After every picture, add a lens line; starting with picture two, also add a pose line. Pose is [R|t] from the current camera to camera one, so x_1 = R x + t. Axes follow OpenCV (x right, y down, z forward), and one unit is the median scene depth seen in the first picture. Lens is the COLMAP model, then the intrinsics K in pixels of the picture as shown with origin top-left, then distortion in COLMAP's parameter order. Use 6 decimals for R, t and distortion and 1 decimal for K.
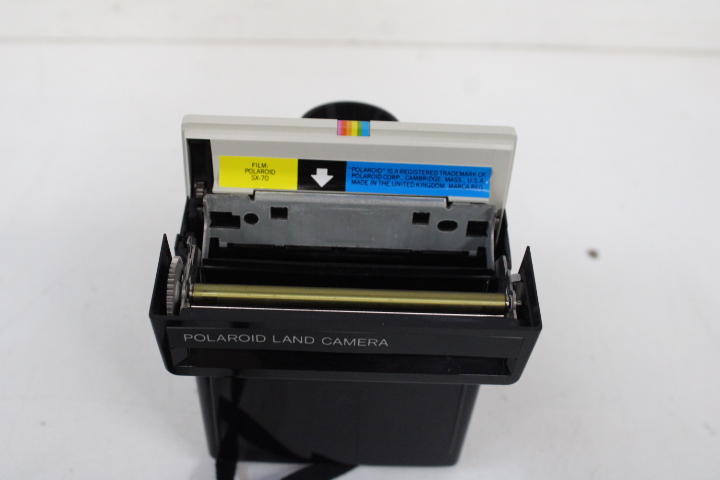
lens RADIAL K [[820.5, 0, 362.1], [0, 820.5, 241.3], [0, 0, 1]] dist [-0.078052, 0.000000]
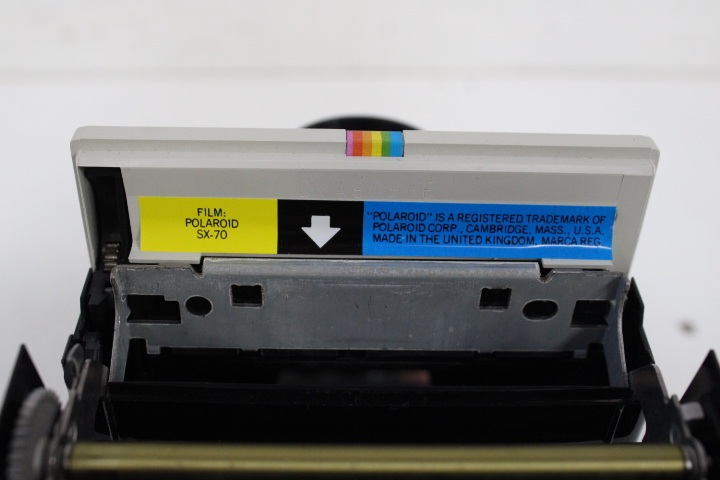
lens RADIAL K [[820.5, 0, 357.5], [0, 820.5, 236.4], [0, 0, 1]] dist [-0.078052, 0.000000]
pose [[0.999726, -0.023072, -0.003919, -0.021262], [0.022695, 0.996675, -0.078261, -0.028970], [0.005712, 0.078150, 0.996925, 0.432167]]
